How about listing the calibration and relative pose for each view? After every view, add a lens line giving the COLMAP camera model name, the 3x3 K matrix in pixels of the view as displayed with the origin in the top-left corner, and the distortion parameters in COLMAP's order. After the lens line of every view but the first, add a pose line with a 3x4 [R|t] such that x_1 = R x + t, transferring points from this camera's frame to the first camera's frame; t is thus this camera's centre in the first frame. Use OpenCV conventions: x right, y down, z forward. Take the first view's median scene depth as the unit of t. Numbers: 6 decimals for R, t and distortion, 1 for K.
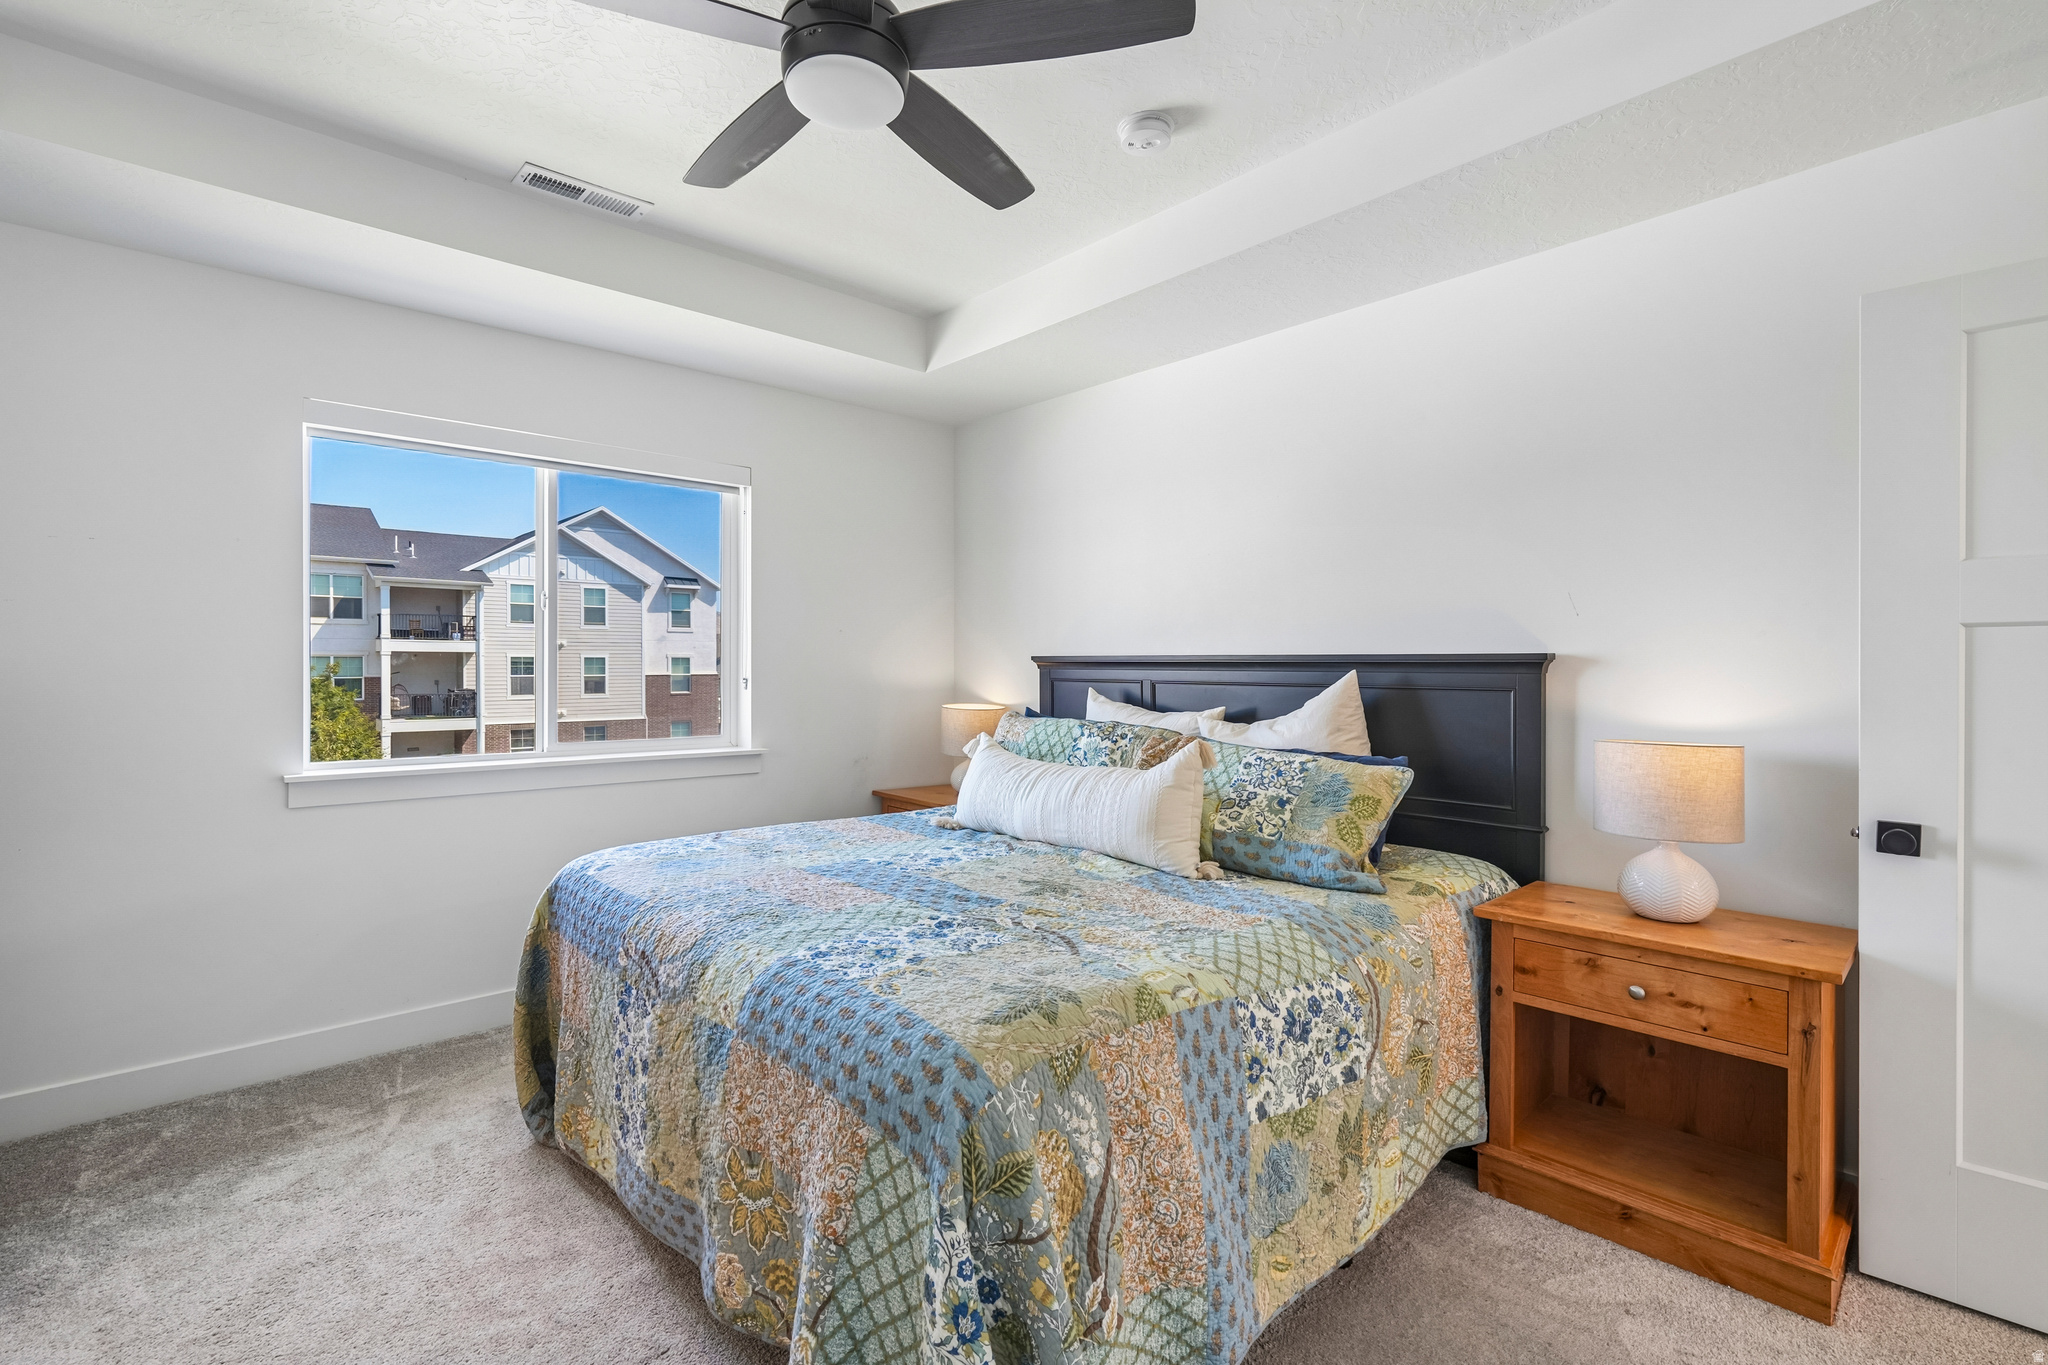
lens RADIAL K [[938.3, 0, 1014.2], [0, 938.3, 679.3], [0, 0, 1]] dist [-0.001090, 0.000284]
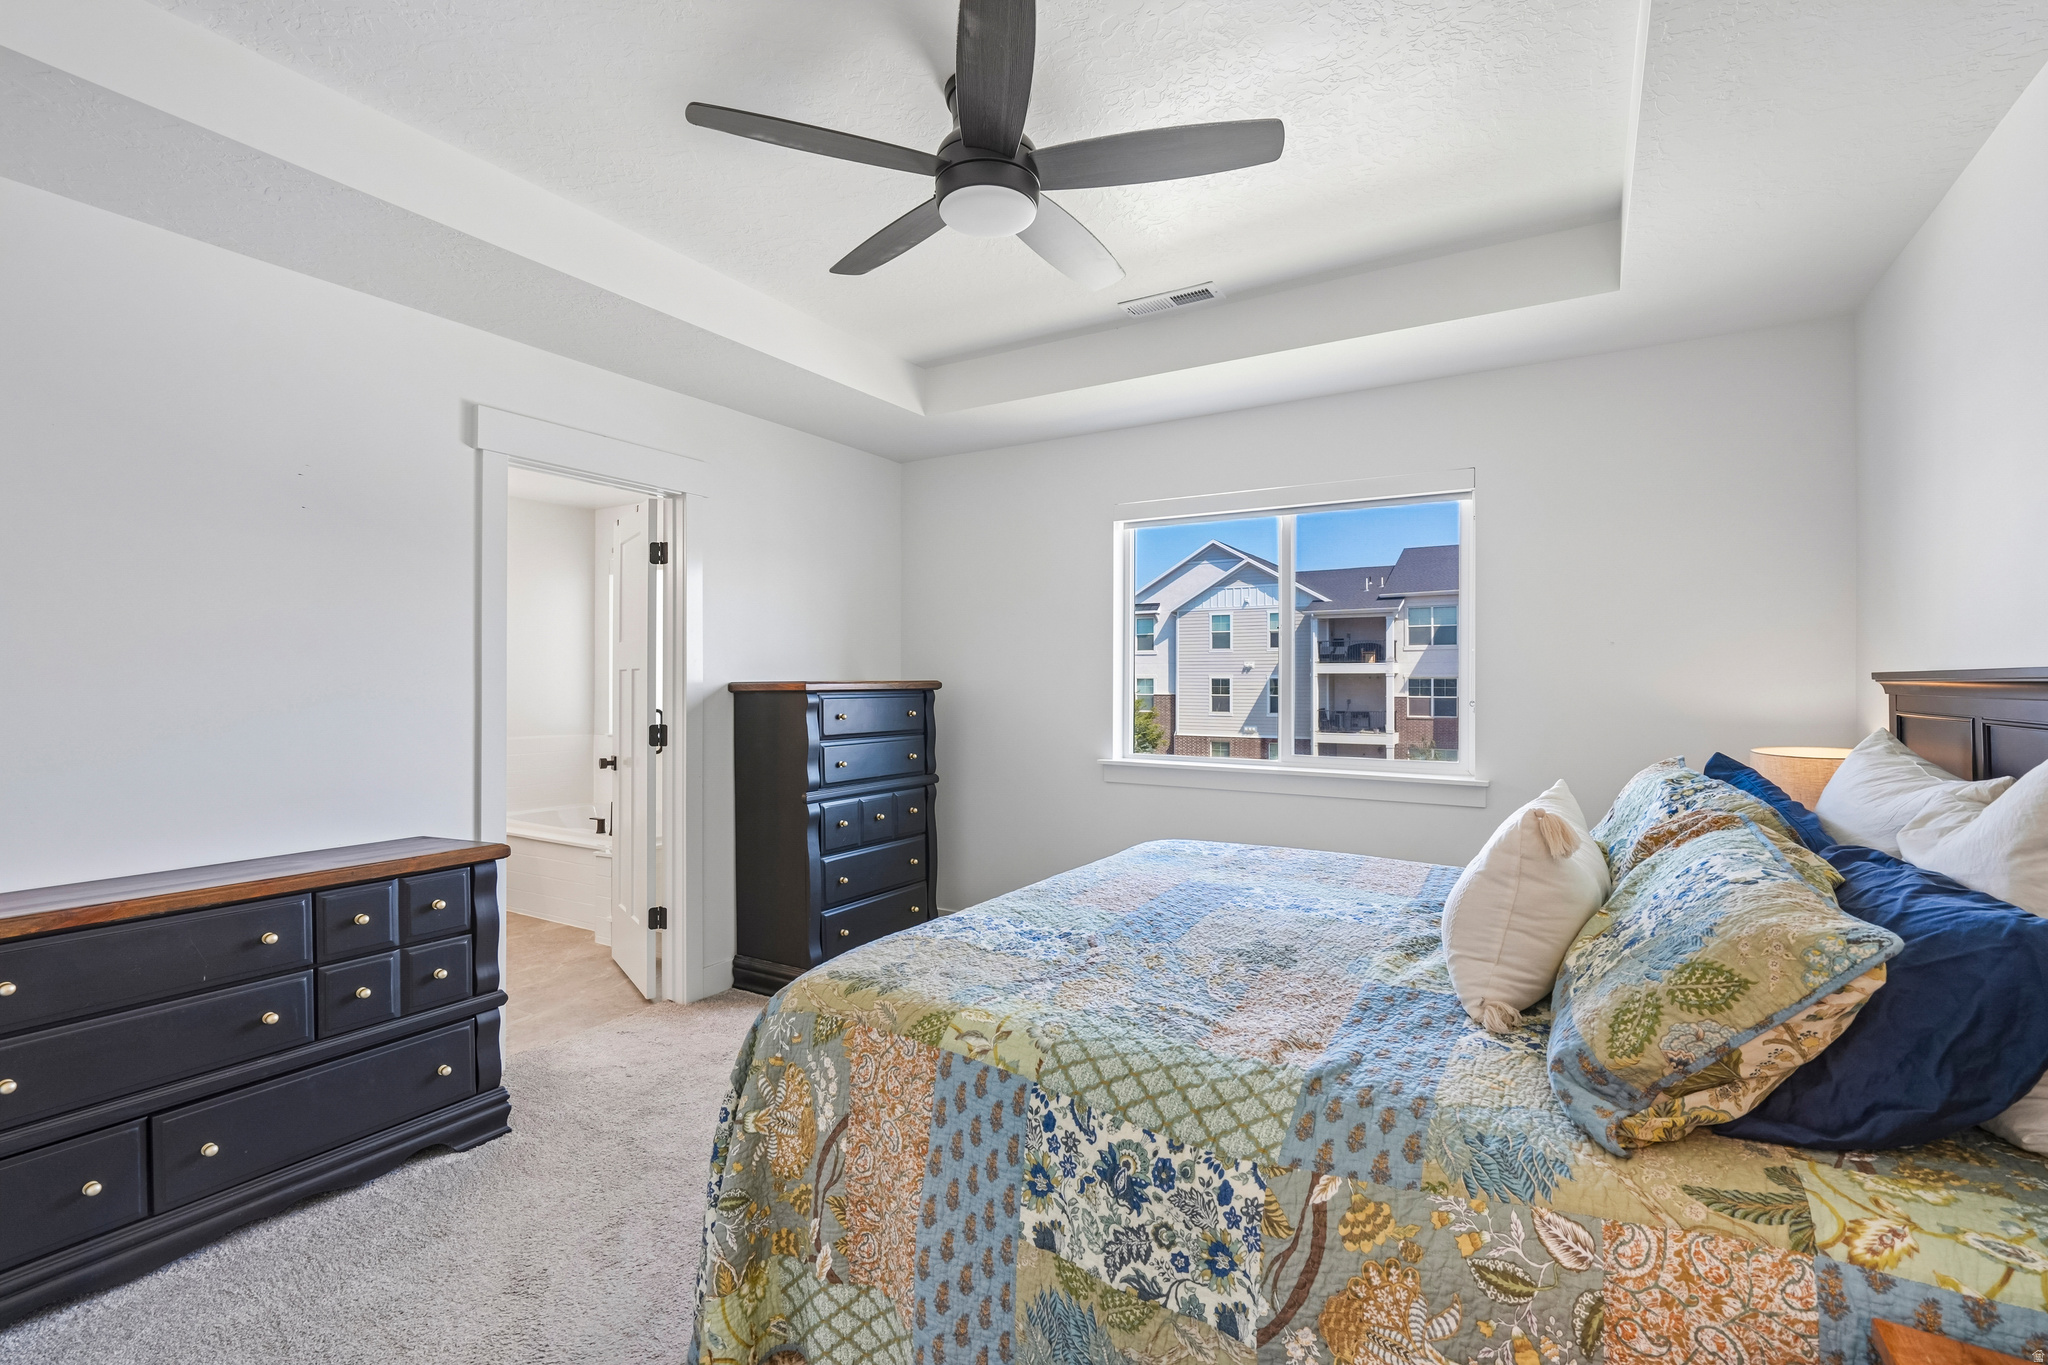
lens RADIAL K [[938.3, 0, 1022.5], [0, 938.3, 679.8], [0, 0, 1]] dist [-0.001090, 0.000284]
pose [[0.275497, -0.003775, -0.961294, 0.953221], [-0.014994, 0.999854, -0.008224, -0.014329], [0.961185, 0.016679, 0.275400, 0.686117]]
